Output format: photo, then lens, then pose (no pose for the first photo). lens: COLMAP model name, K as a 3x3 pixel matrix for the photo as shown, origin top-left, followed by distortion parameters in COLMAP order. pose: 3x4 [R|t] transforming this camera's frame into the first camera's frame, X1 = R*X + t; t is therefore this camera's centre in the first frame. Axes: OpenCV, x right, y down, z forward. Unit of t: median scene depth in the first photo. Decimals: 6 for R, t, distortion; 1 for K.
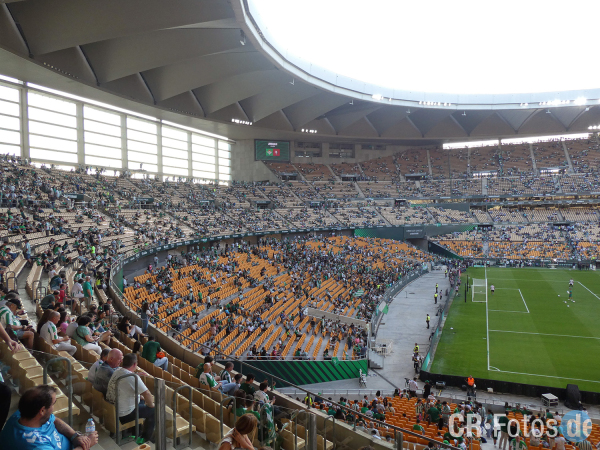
lens RADIAL K [[421.6, 0, 300.0], [0, 421.6, 225.0], [0, 0, 1]] dist [0.000489, -0.001727]
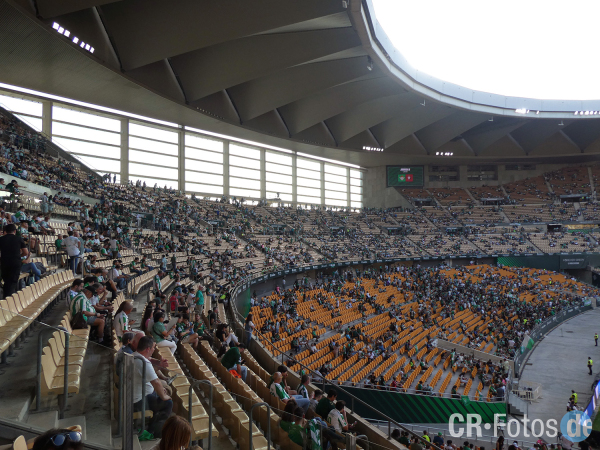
lens RADIAL K [[425.5, 0, 300.0], [0, 425.5, 225.0], [0, 0, 1]] dist [-0.001995, -0.003442]
pose [[0.952851, -0.010375, -0.303262, 0.005809], [-0.009284, 0.997951, -0.063312, 0.003816], [0.303297, 0.063142, 0.950802, 0.006852]]
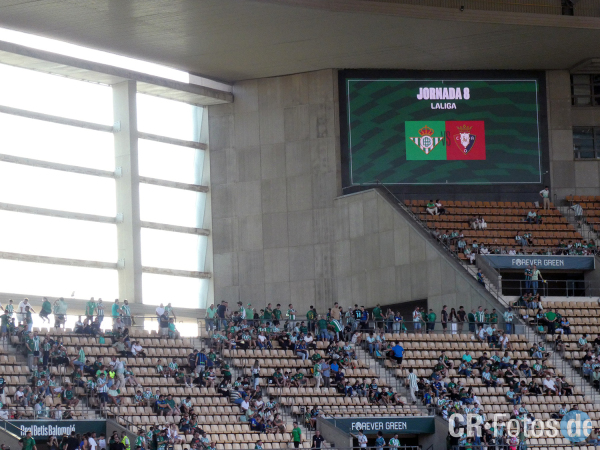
lens RADIAL K [[2536.1, 0, 300.0], [0, 2536.1, 225.0], [0, 0, 1]] dist [0.986776, -0.539539]
pose [[0.994013, -0.034579, -0.103650, -0.574861], [0.020532, 0.990817, -0.133642, 0.050777], [0.107320, 0.130714, 0.985594, -1.347468]]
